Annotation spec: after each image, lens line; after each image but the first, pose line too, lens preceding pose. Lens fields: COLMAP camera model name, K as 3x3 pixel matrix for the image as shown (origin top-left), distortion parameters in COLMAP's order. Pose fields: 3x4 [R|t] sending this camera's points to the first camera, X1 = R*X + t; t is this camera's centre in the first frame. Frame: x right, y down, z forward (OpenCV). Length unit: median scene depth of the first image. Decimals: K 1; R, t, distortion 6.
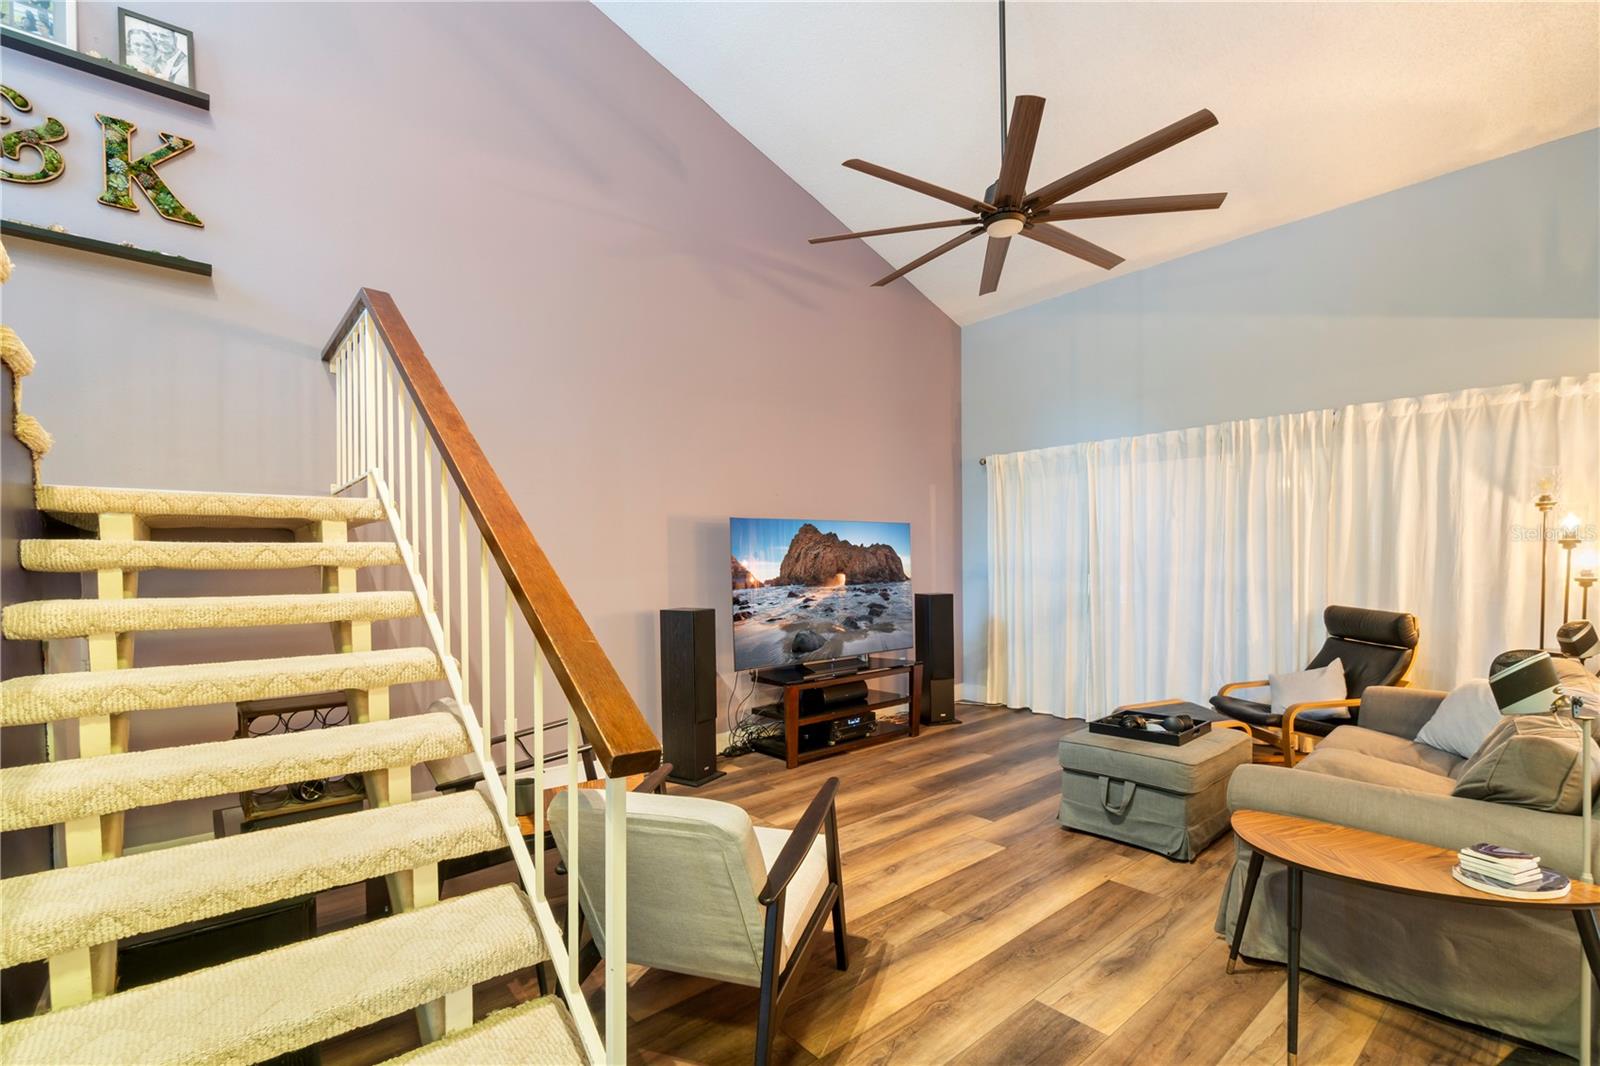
lens RADIAL K [[718.6, 0, 799.0], [0, 718.6, 569.3], [0, 0, 1]] dist [0.001983, 0.001225]
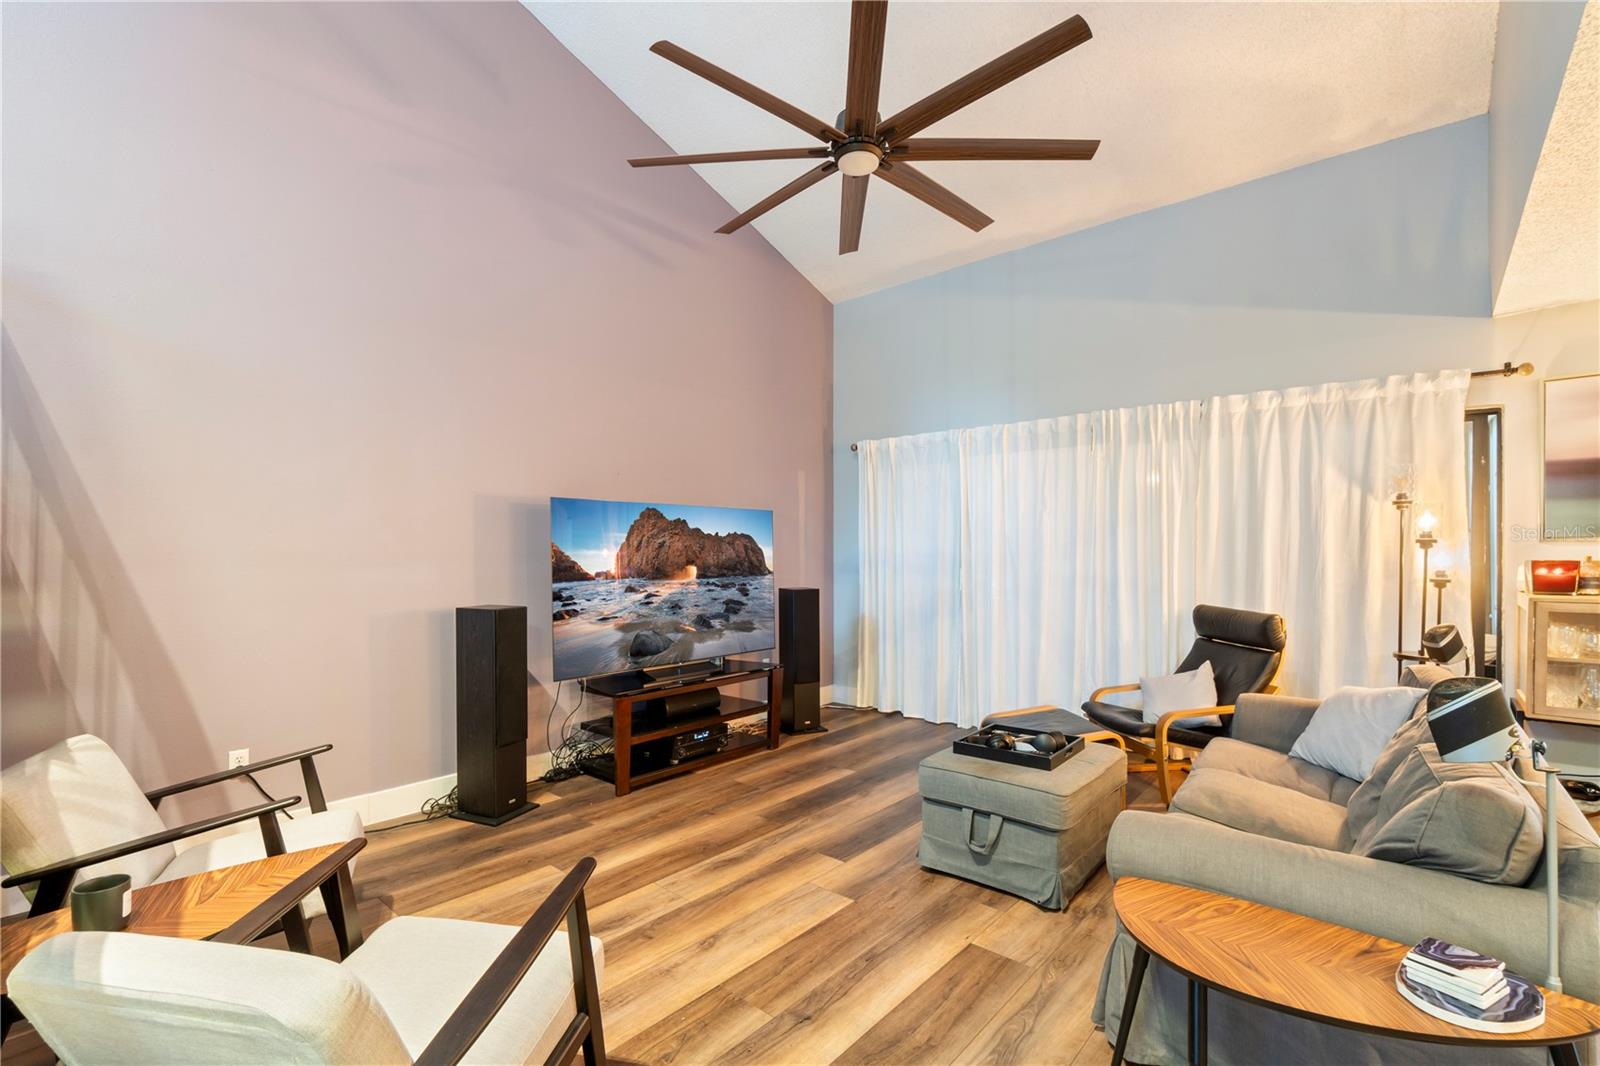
lens RADIAL K [[713.9, 0, 800.0], [0, 713.9, 533.0], [0, 0, 1]] dist [-0.000833, -0.000075]
pose [[0.989024, 0.017781, 0.146684, 0.083388], [-0.012143, 0.999156, -0.039247, -0.001418], [-0.147258, 0.037035, 0.988404, 0.155093]]
